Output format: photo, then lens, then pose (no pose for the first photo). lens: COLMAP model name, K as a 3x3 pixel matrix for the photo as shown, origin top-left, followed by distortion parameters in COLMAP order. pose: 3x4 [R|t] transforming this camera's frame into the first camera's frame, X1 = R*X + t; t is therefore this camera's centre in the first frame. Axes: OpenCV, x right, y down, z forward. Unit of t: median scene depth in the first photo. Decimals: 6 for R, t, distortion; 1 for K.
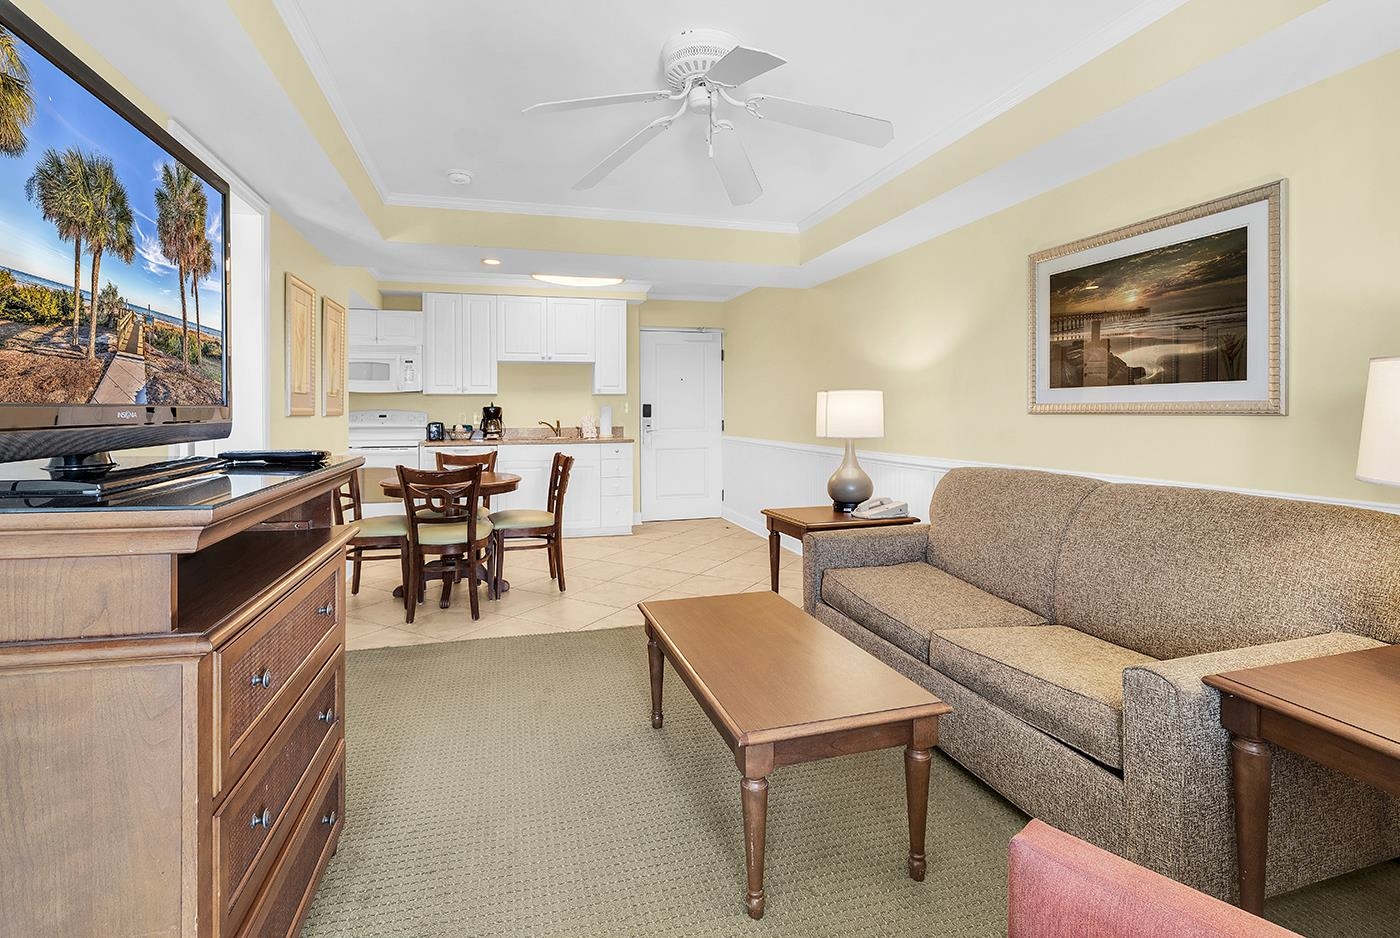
lens RADIAL K [[649.8, 0, 700.6], [0, 649.8, 409.7], [0, 0, 1]] dist [-0.000427, 0.000050]
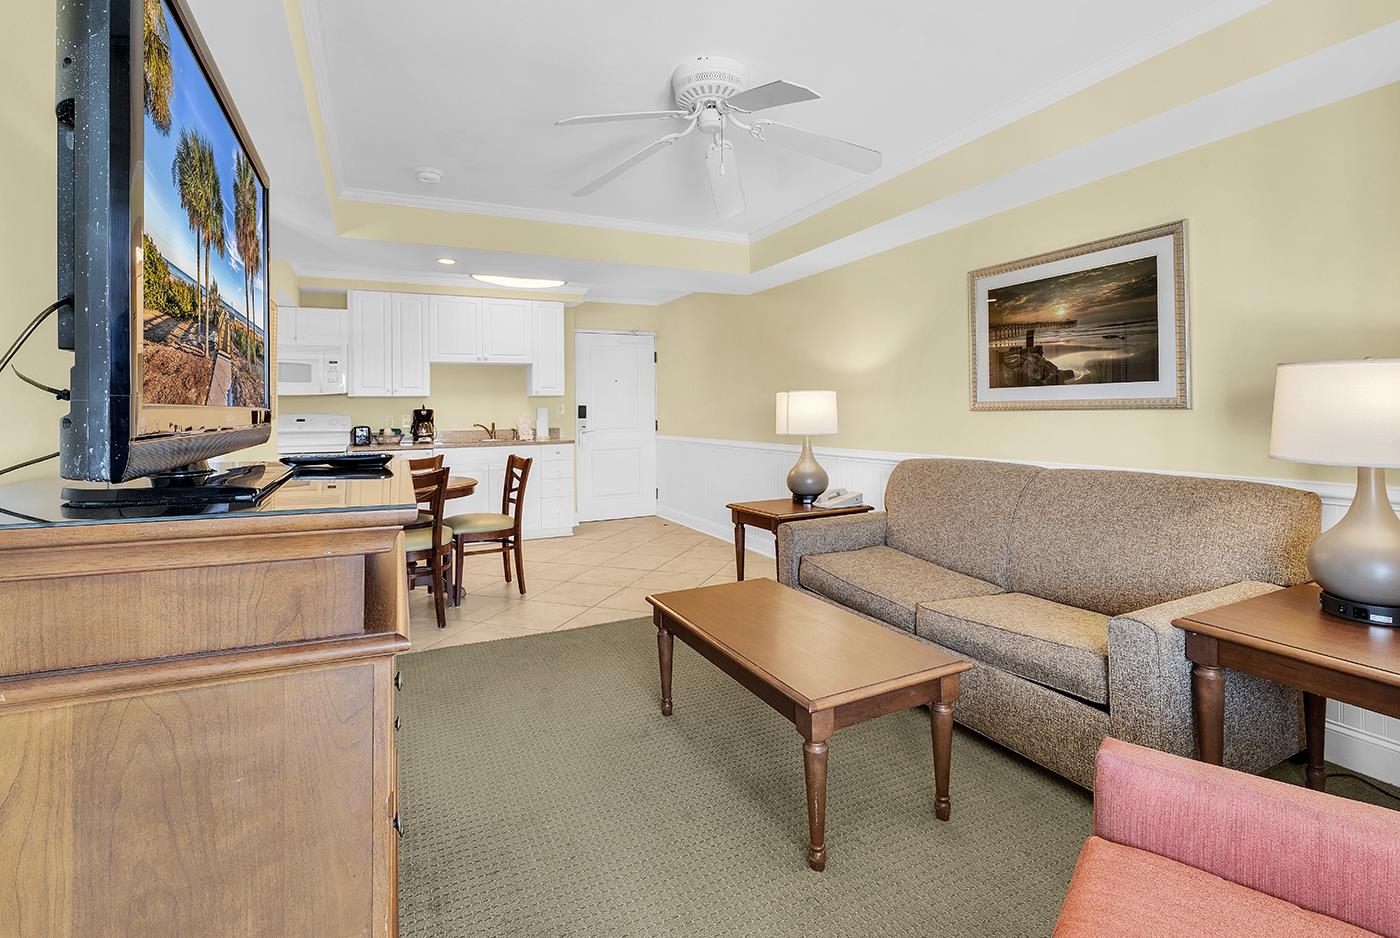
lens RADIAL K [[634.0, 0, 723.9], [0, 634.0, 399.2], [0, 0, 1]] dist [0.000681, -0.000014]
pose [[0.984189, -0.006240, 0.177010, -0.154233], [0.009309, 0.999820, -0.016515, 0.000811], [-0.176875, 0.017901, 0.984071, -0.025280]]
